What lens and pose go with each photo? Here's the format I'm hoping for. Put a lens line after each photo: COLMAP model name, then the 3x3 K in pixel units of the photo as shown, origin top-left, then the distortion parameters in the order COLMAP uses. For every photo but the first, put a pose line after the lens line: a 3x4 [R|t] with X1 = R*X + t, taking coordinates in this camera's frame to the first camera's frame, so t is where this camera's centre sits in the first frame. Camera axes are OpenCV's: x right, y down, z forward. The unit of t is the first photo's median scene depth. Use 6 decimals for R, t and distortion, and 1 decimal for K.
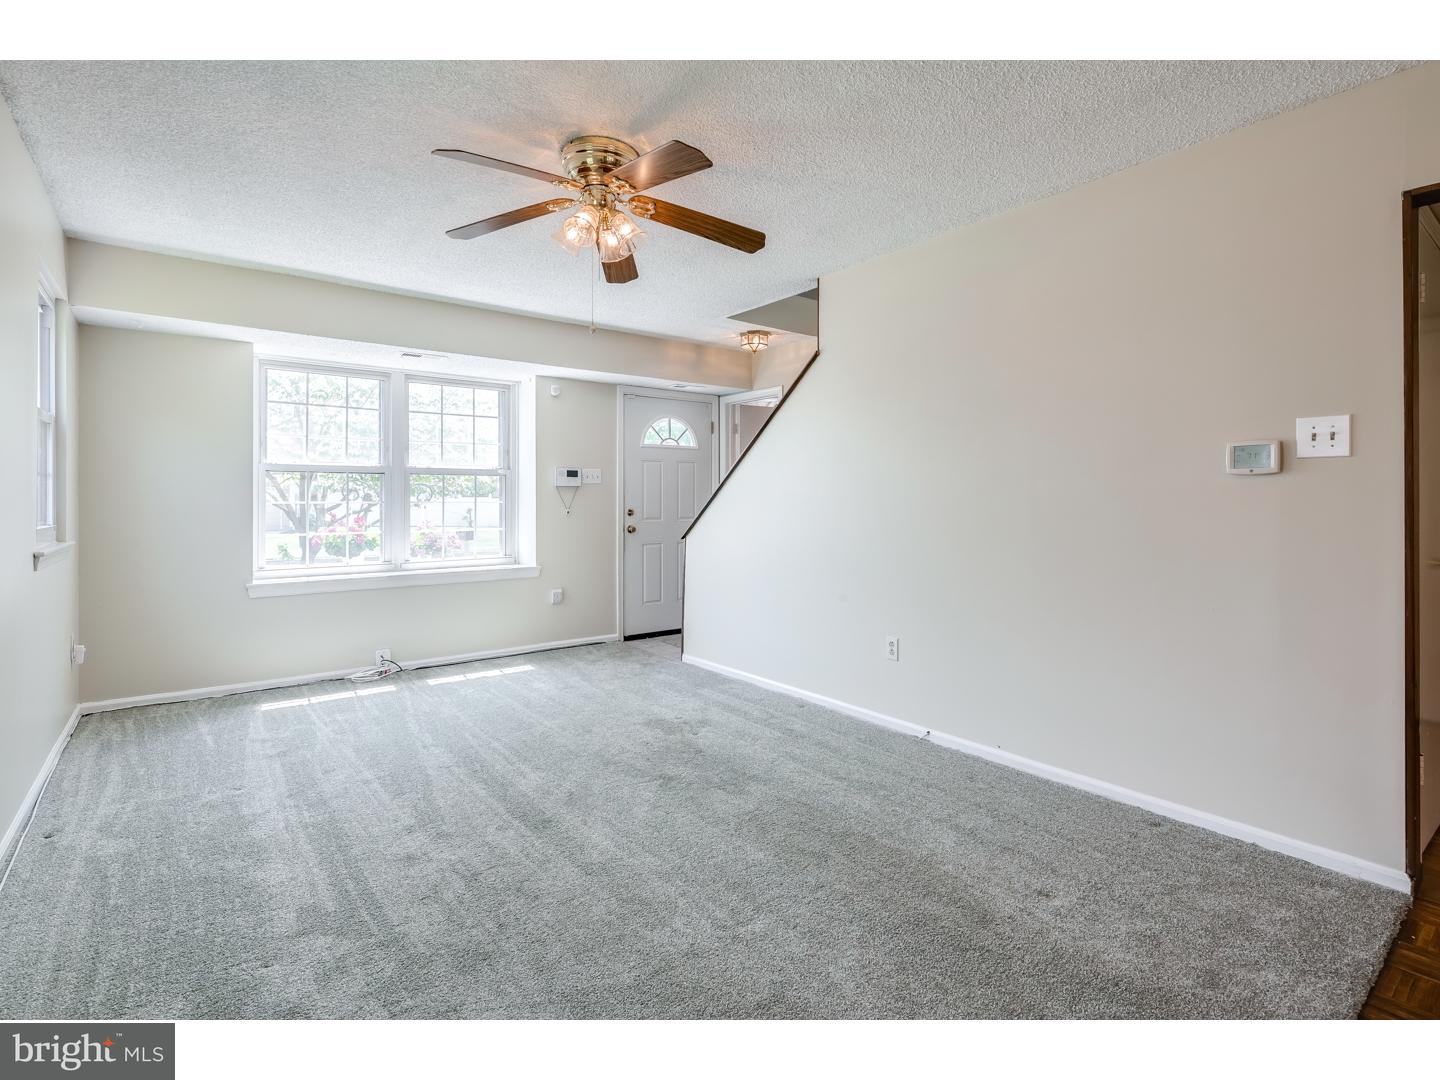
lens RADIAL K [[710.0, 0, 736.7], [0, 710.0, 493.9], [0, 0, 1]] dist [0.009843, -0.004057]
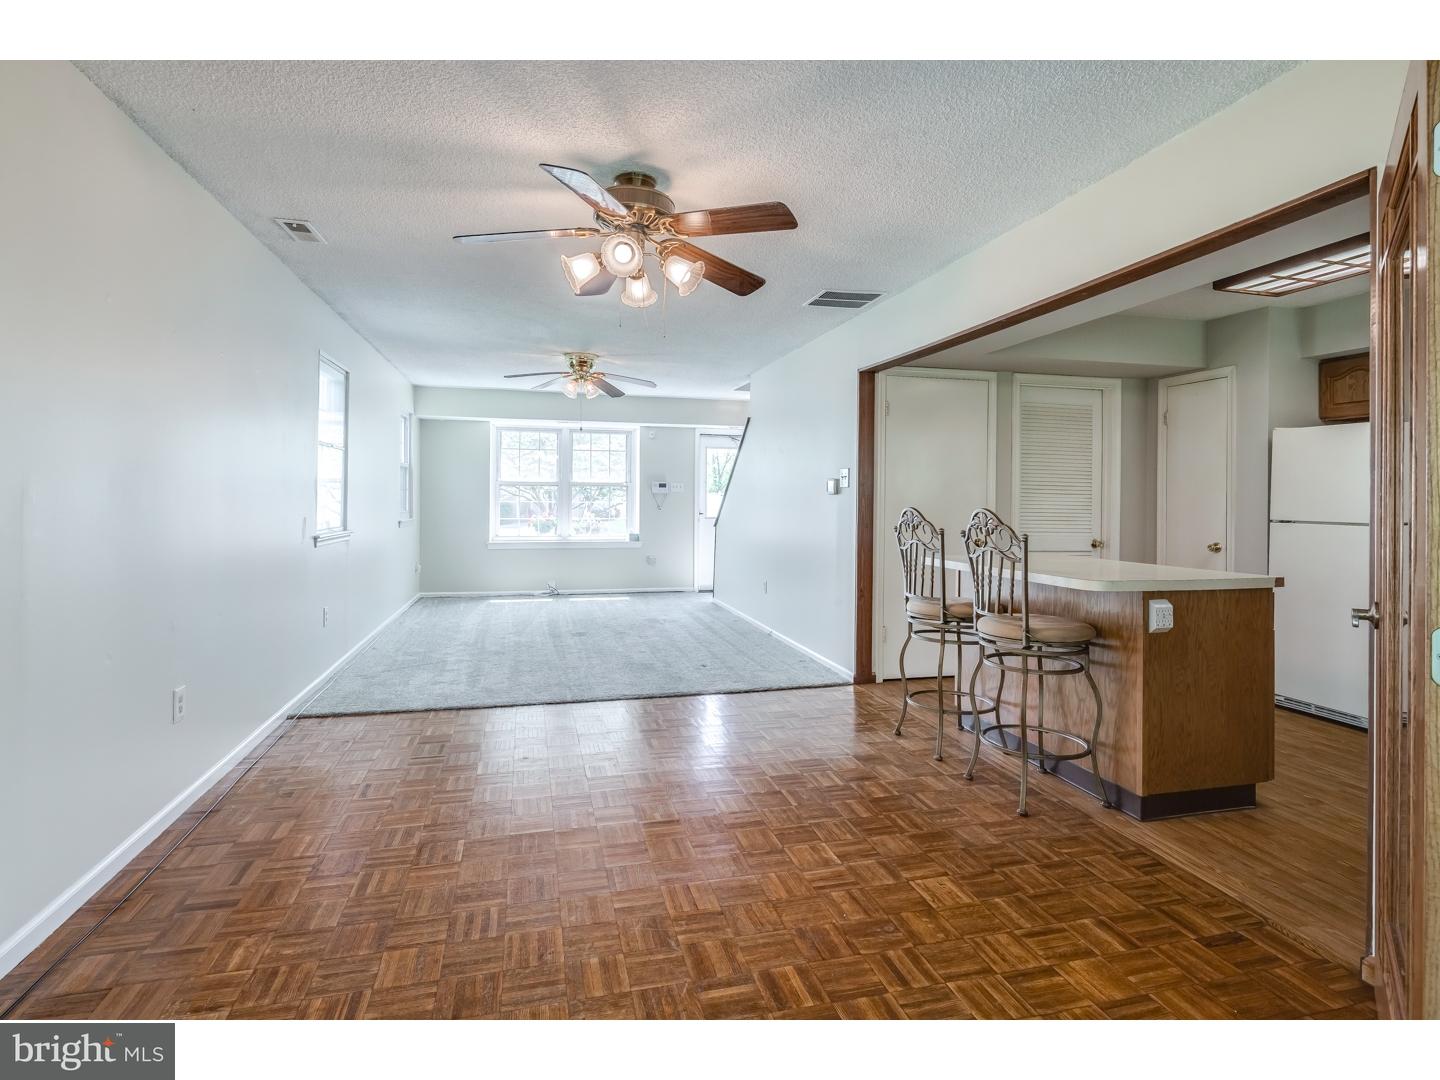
lens RADIAL K [[710.0, 0, 734.9], [0, 710.0, 494.2], [0, 0, 1]] dist [0.009843, -0.004057]
pose [[0.929785, 0.008437, -0.368006, 0.651486], [-0.008450, 0.999963, 0.001576, -0.015832], [0.368006, 0.001644, 0.929822, -0.565033]]
